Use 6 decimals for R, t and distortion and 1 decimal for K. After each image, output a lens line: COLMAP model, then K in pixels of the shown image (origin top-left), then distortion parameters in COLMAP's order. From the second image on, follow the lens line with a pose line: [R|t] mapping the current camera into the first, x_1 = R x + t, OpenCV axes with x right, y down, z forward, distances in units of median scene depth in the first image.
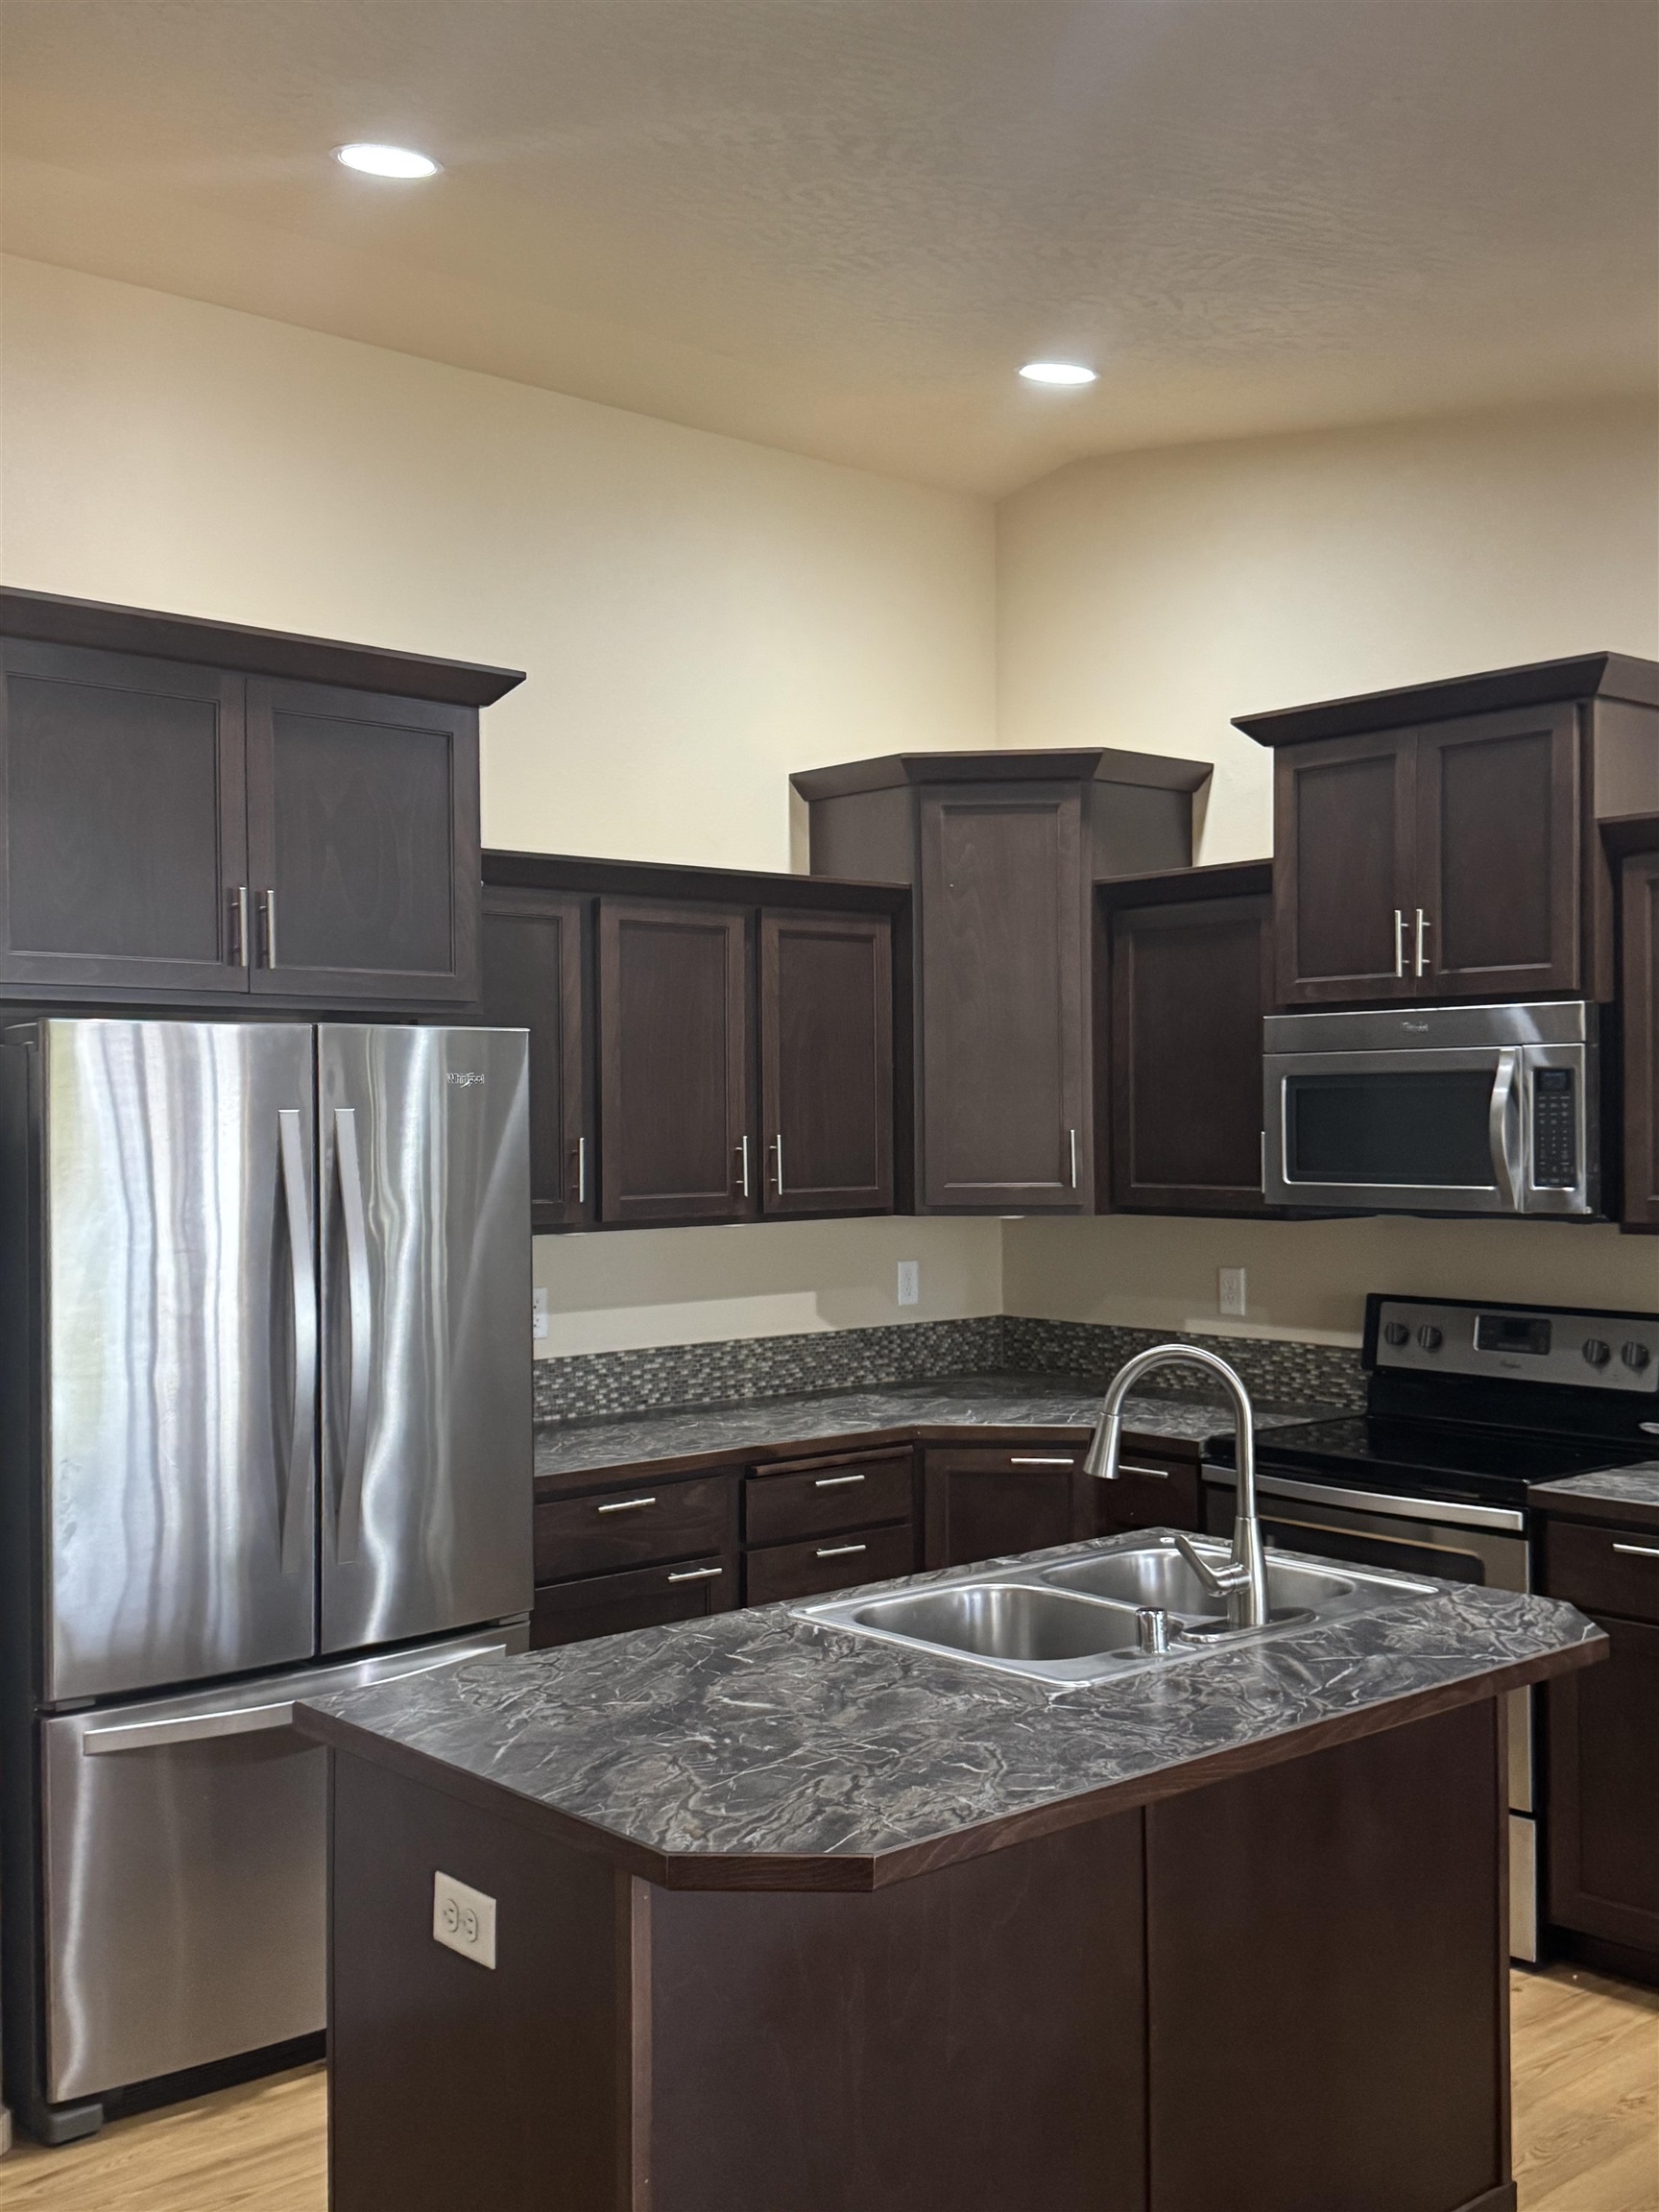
lens RADIAL K [[2212.7, 0, 795.9], [0, 2212.7, 1115.2], [0, 0, 1]] dist [0.163663, -0.338766]
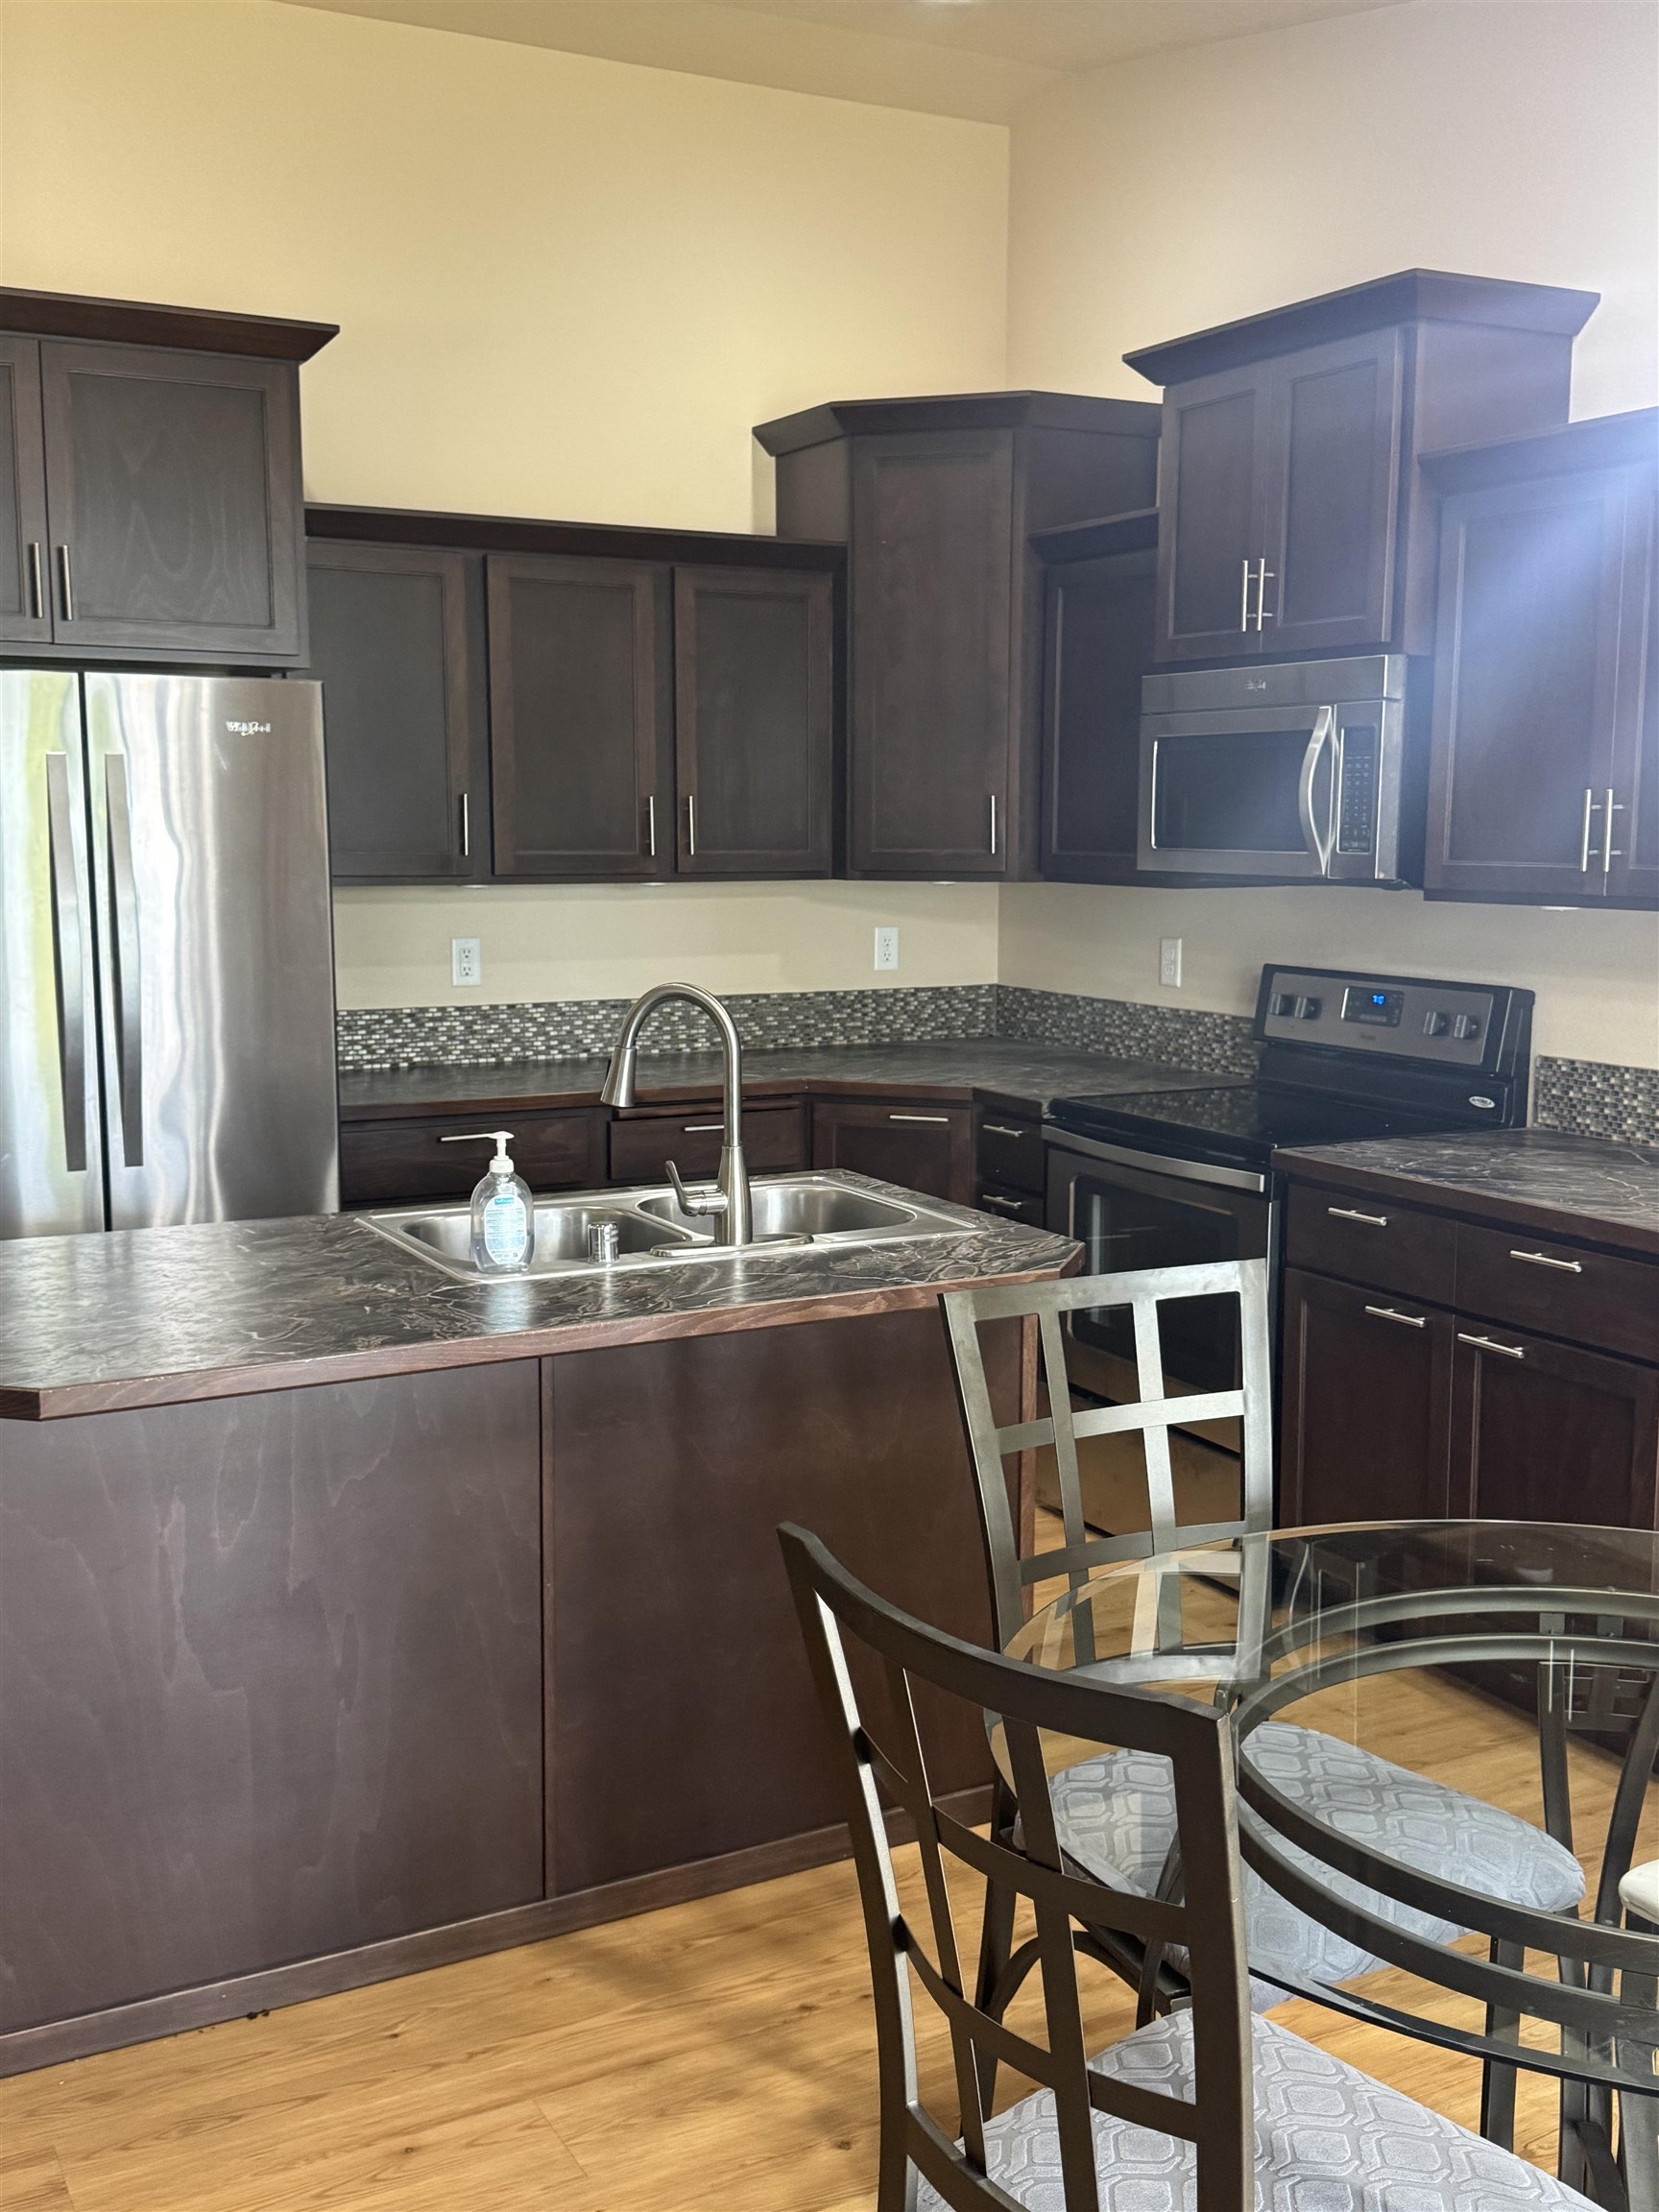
lens RADIAL K [[2214.5, 0, 824.5], [0, 2214.5, 1113.1], [0, 0, 1]] dist [0.198375, -0.458082]
pose [[0.976430, 0.041895, -0.211728, 0.290903], [-0.012359, 0.990224, 0.138941, 0.011099], [0.215479, -0.133049, 0.967402, -0.003485]]
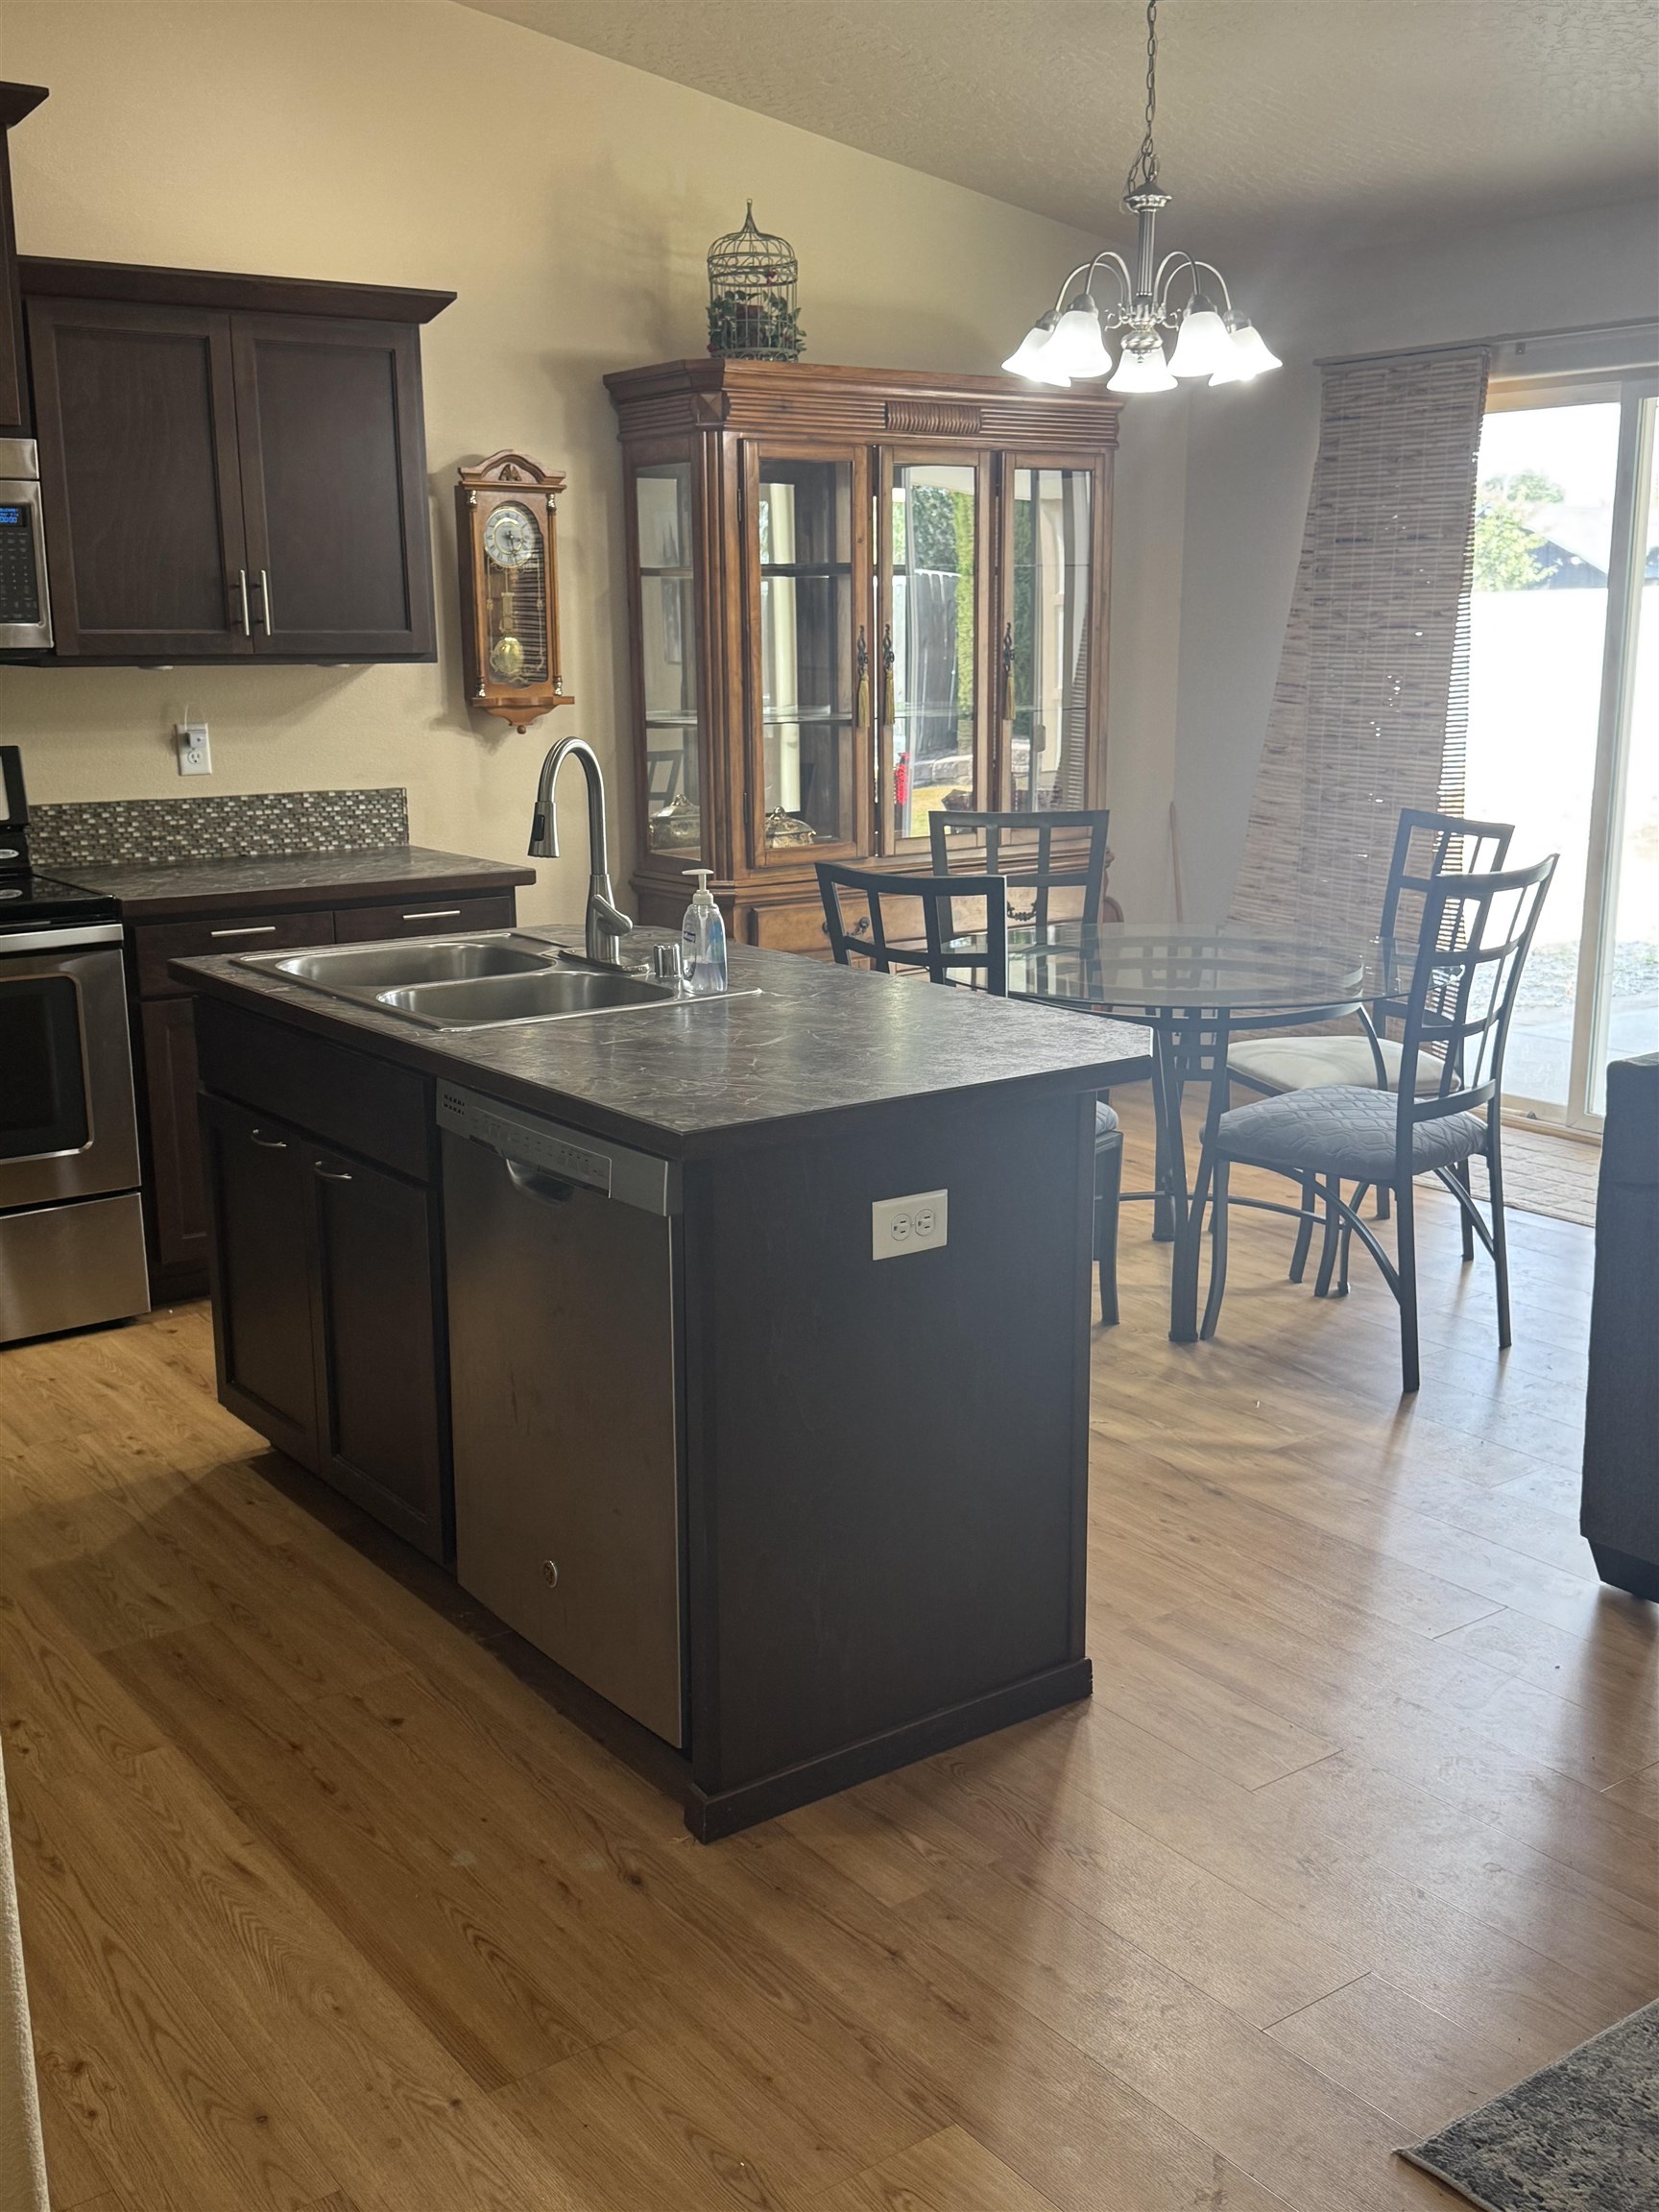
lens RADIAL K [[2216.6, 0, 857.0], [0, 2216.6, 1105.4], [0, 0, 1]] dist [0.193168, -0.427612]
pose [[0.067244, -0.207319, 0.975959, -0.634393], [0.003372, 0.978215, 0.207566, 0.031023], [-0.997731, -0.010667, 0.066478, 0.484679]]
